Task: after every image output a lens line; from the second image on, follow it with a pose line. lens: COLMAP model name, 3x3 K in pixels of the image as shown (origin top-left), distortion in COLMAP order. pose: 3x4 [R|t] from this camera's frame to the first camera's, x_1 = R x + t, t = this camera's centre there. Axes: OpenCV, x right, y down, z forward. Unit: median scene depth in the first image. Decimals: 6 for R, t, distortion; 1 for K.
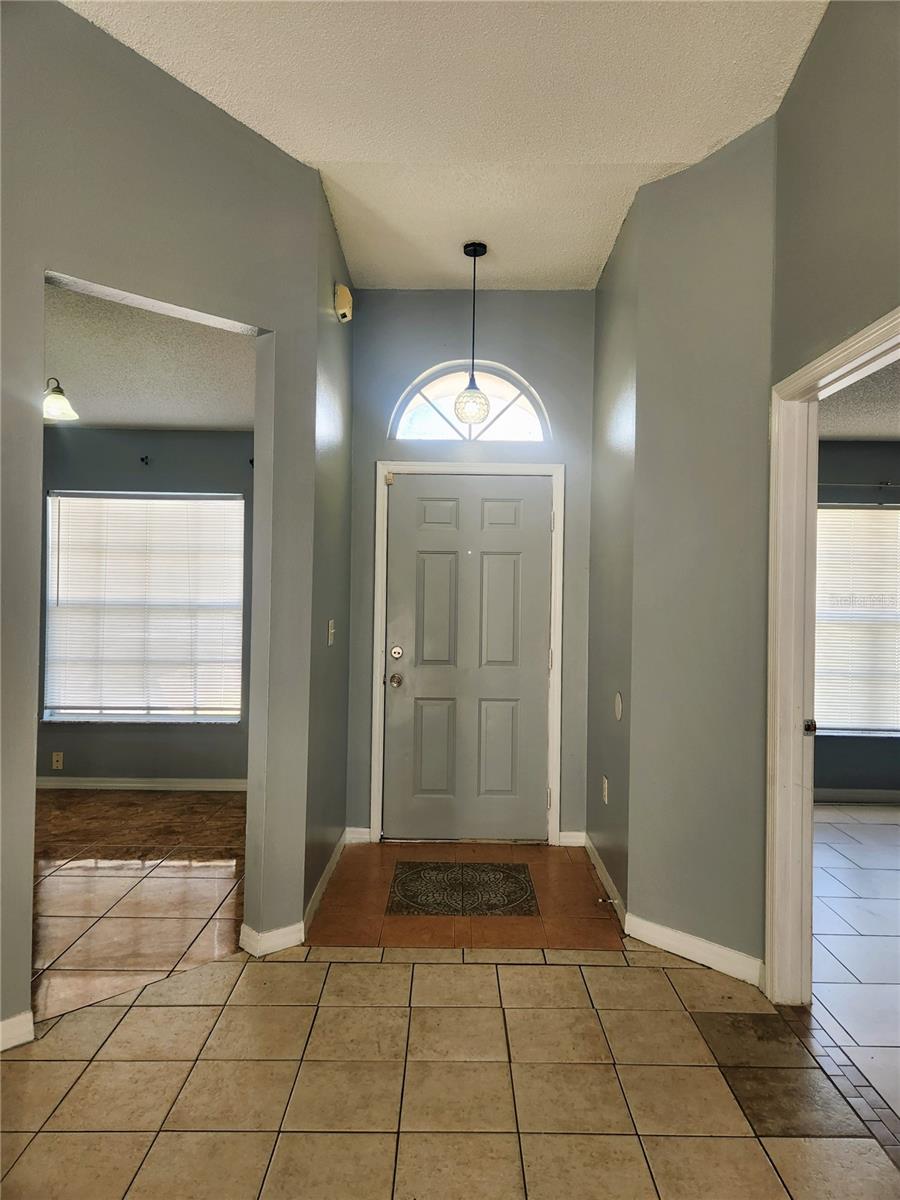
lens RADIAL K [[789.0, 0, 455.4], [0, 789.0, 589.1], [0, 0, 1]] dist [0.005129, 0.000567]
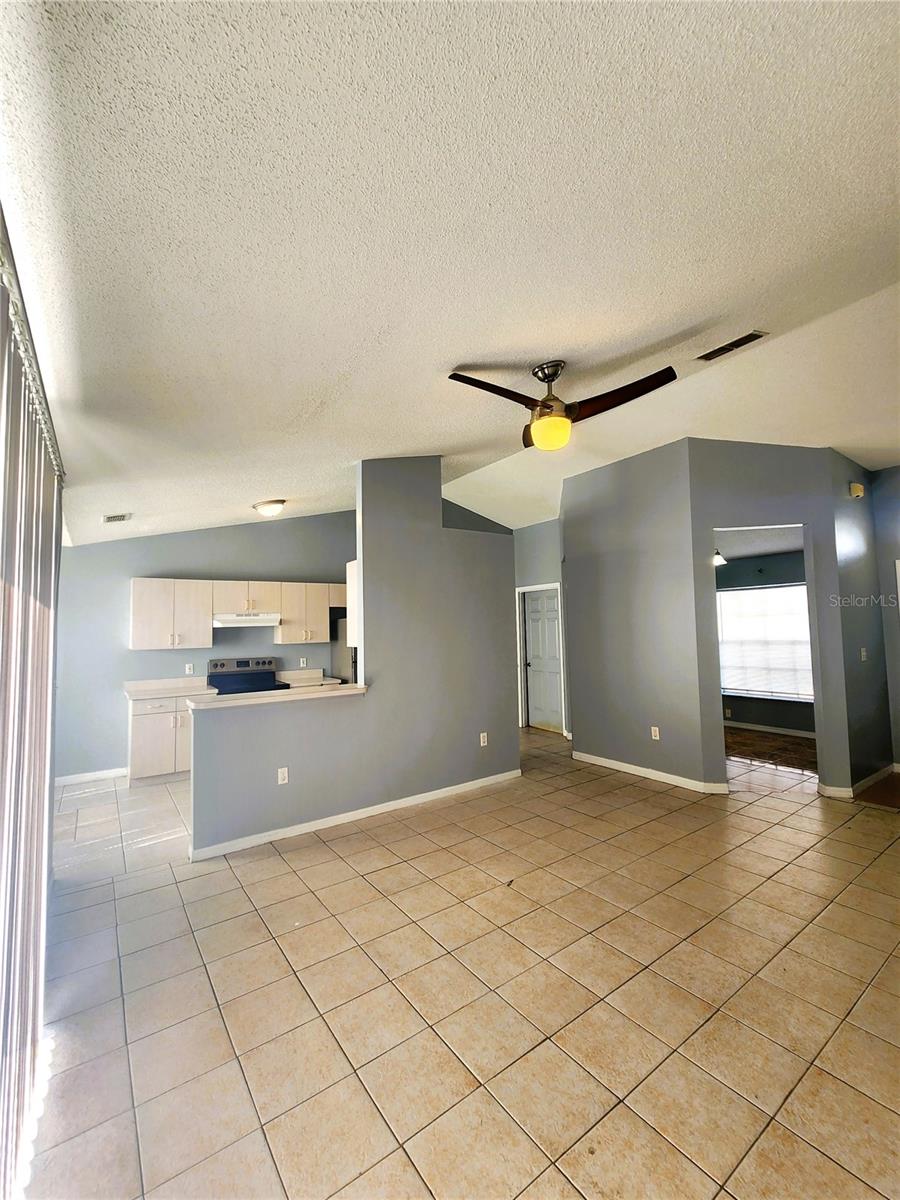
lens RADIAL K [[490.6, 0, 456.4], [0, 490.6, 589.5], [0, 0, 1]] dist [-0.003401, -0.000028]
pose [[0.578156, -0.090363, -0.810907, 0.234707], [0.022110, 0.995219, -0.095137, -0.011812], [0.815627, 0.037075, 0.577390, -0.500037]]
